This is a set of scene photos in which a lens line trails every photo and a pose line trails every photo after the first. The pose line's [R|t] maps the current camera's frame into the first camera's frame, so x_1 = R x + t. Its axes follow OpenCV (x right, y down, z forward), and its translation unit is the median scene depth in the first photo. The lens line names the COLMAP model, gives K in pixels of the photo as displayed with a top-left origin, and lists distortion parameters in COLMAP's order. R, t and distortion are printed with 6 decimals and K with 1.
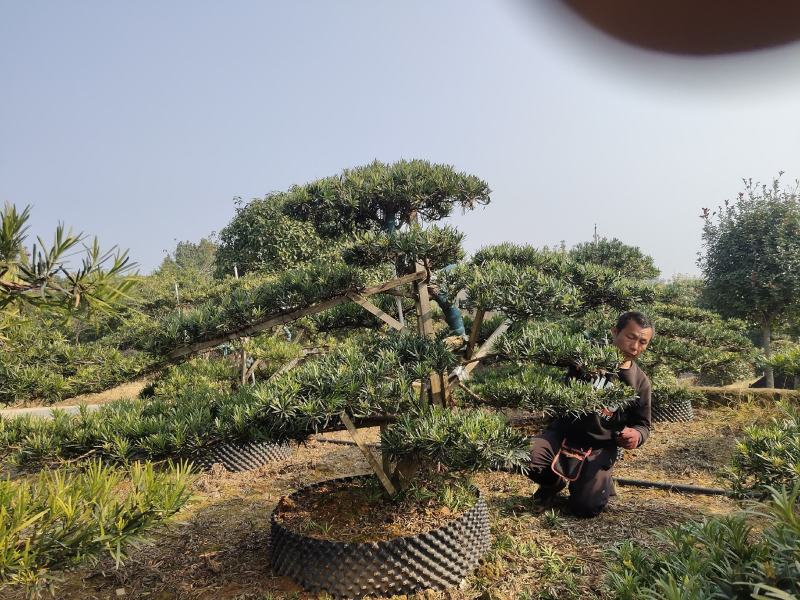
lens RADIAL K [[601.7, 0, 400.4], [0, 601.7, 296.5], [0, 0, 1]] dist [0.022256, 0.000080]
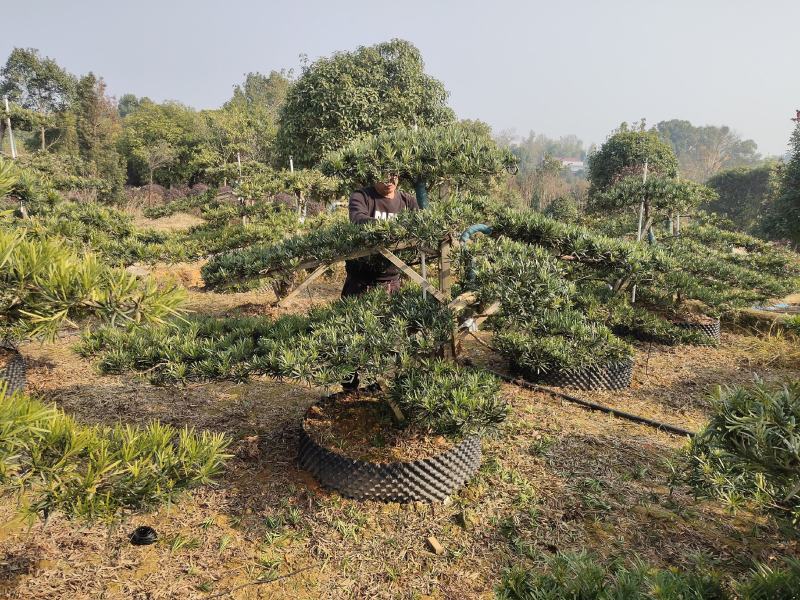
lens RADIAL K [[601.7, 0, 400.4], [0, 601.7, 296.5], [0, 0, 1]] dist [0.022256, 0.000080]
pose [[0.990103, 0.109358, -0.087957, 0.071042], [-0.084437, 0.964799, 0.249063, -0.219583], [0.112098, -0.239172, 0.964485, -0.094656]]
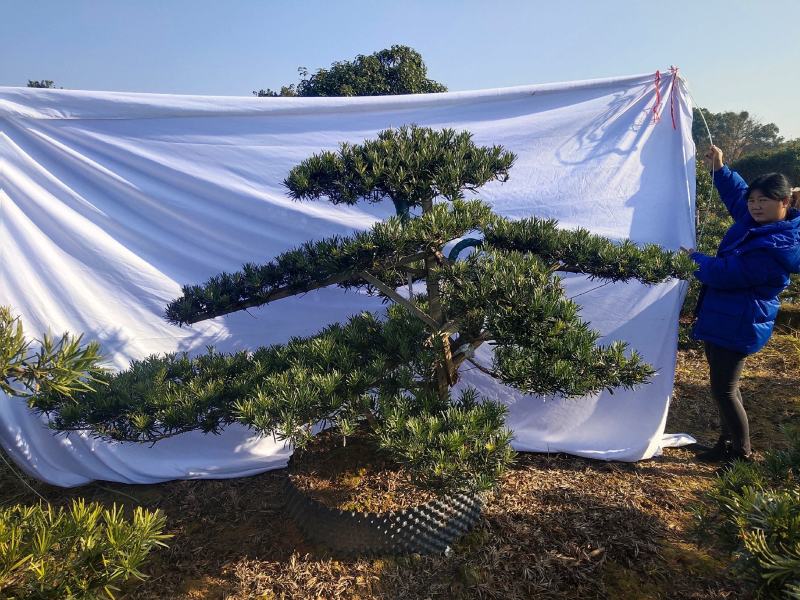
lens RADIAL K [[601.7, 0, 400.4], [0, 601.7, 296.5], [0, 0, 1]] dist [0.022256, 0.000080]
pose [[0.990574, 0.055268, -0.125331, 0.128415], [-0.023690, 0.970322, 0.240653, -0.231536], [0.134912, -0.235416, 0.962486, 0.037865]]
